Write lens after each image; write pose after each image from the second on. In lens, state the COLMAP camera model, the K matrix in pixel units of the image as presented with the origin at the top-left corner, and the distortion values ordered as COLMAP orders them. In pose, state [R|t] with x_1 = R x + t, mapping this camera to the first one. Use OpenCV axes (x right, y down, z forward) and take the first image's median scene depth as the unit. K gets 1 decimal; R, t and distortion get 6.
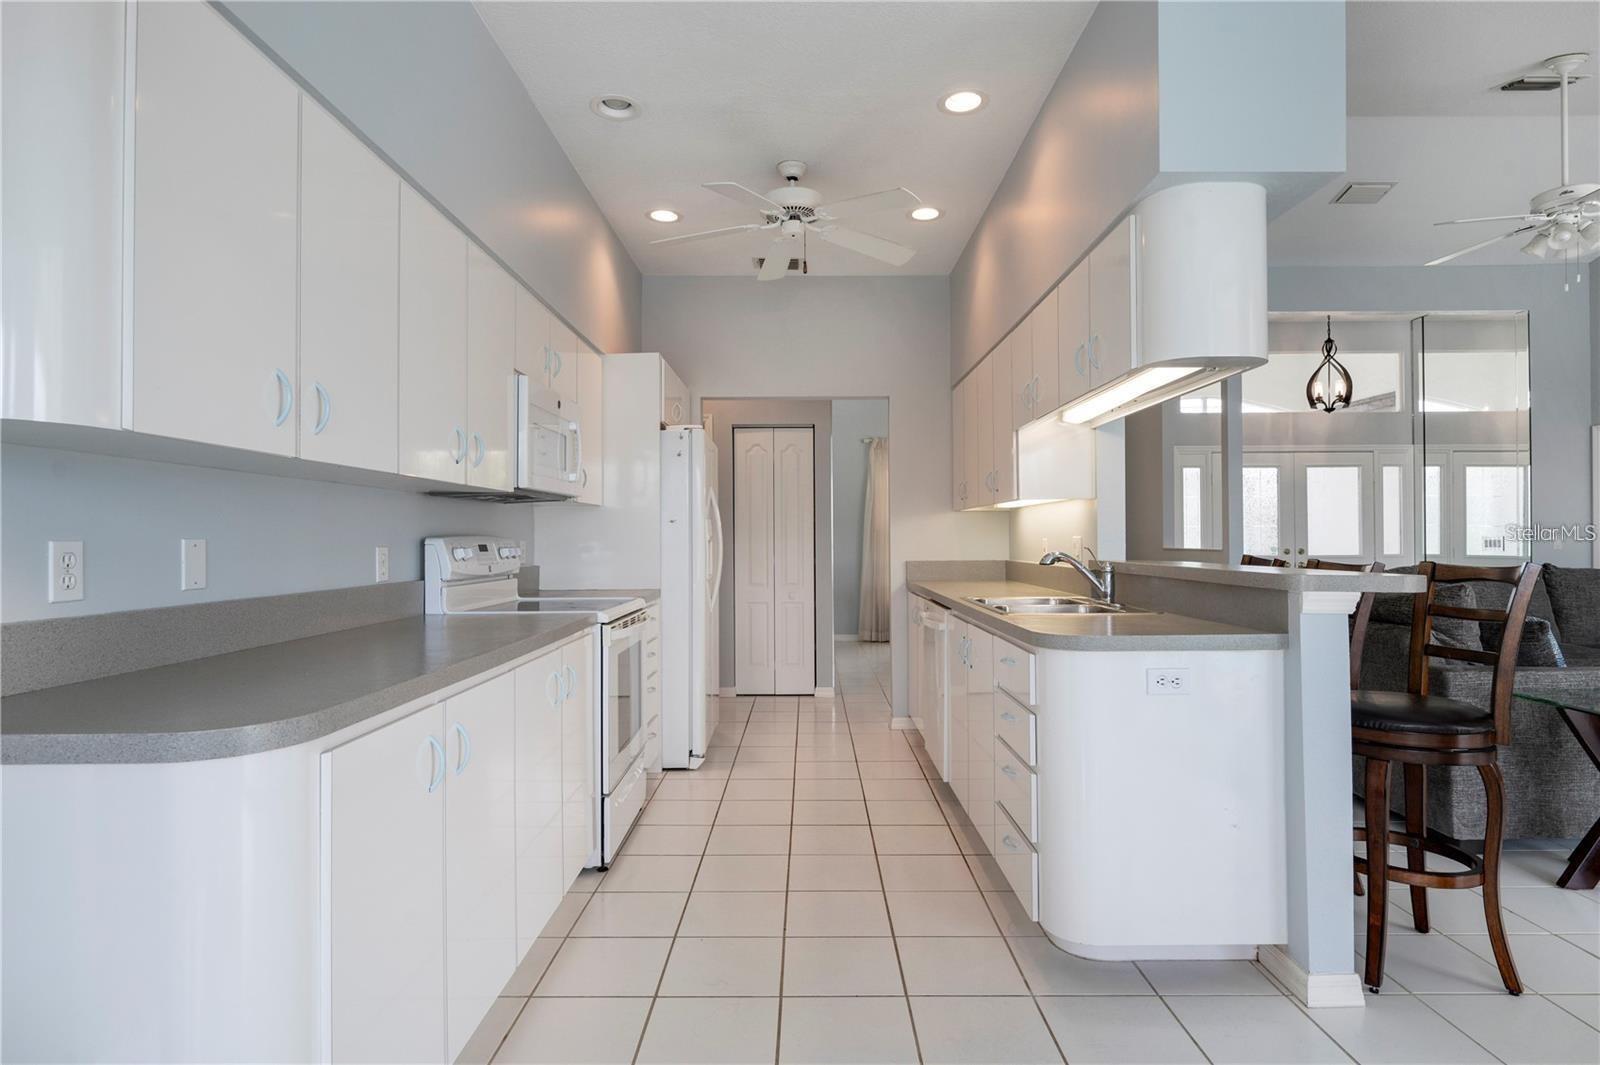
lens RADIAL K [[821.6, 0, 802.9], [0, 821.6, 529.7], [0, 0, 1]] dist [-0.002530, 0.000213]
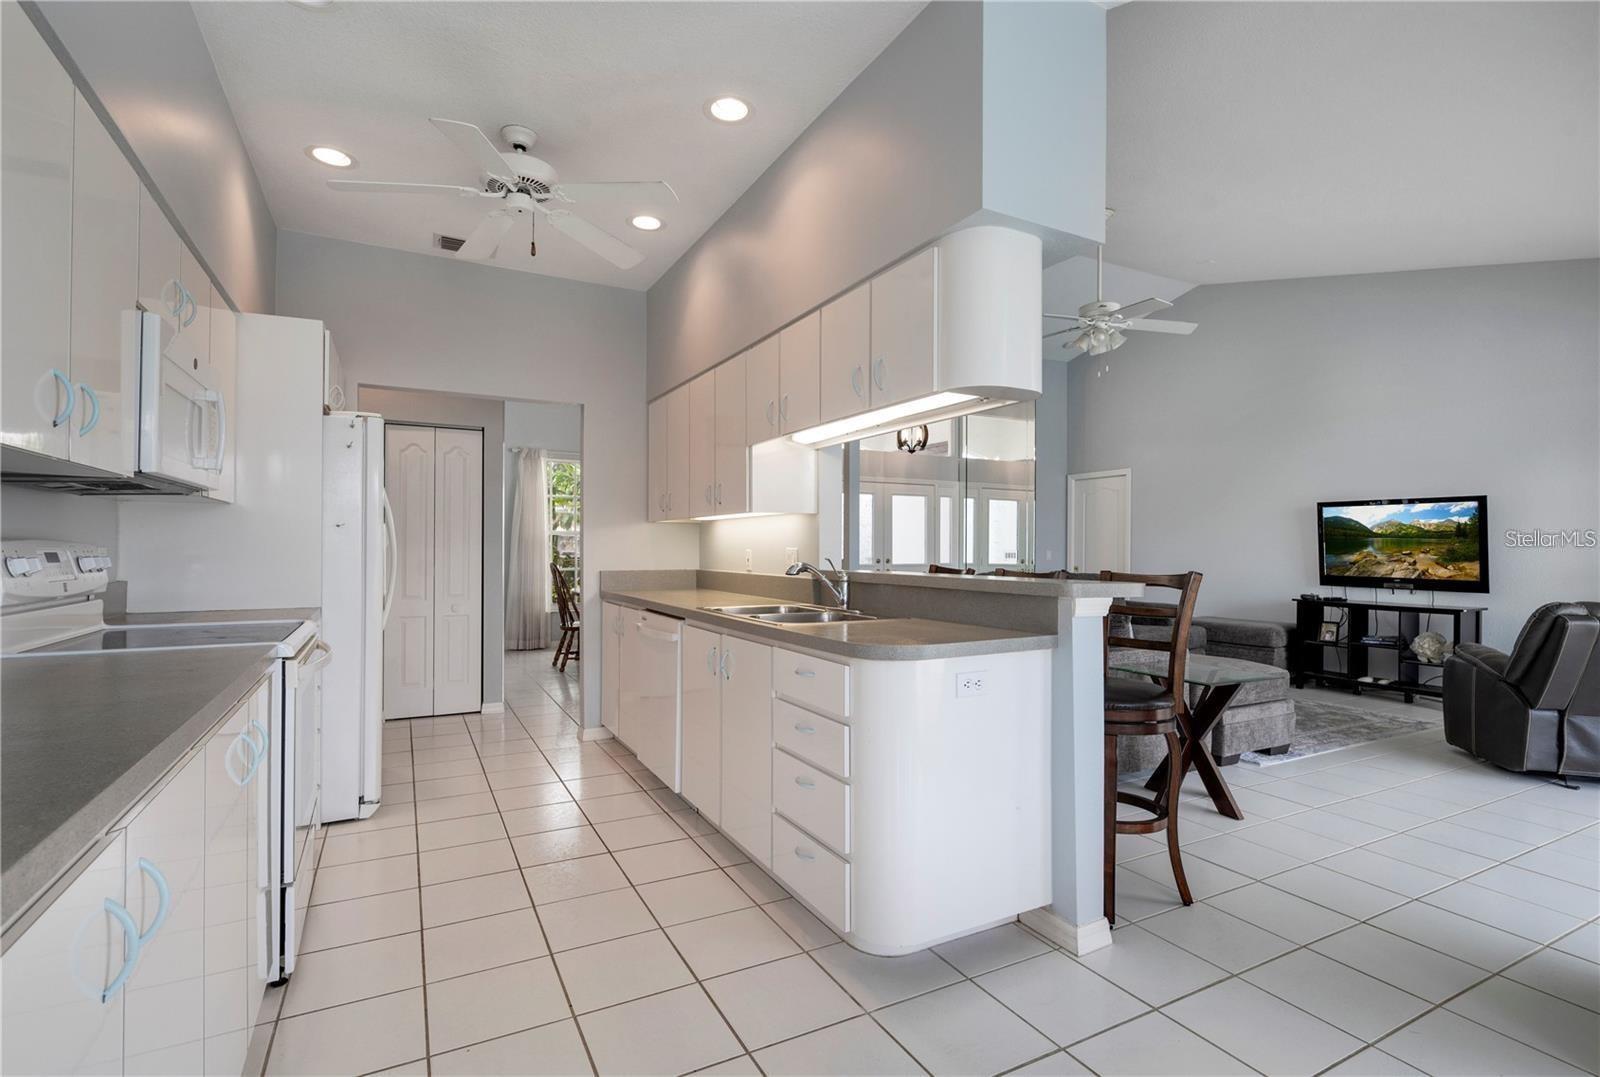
lens RADIAL K [[734.8, 0, 808.8], [0, 734.8, 543.8], [0, 0, 1]] dist [-0.001522, -0.000909]
pose [[0.879497, 0.011625, 0.475762, -0.111841], [-0.013582, 0.999908, 0.000675, 0.001618], [-0.475710, -0.007056, 0.879574, 0.139392]]
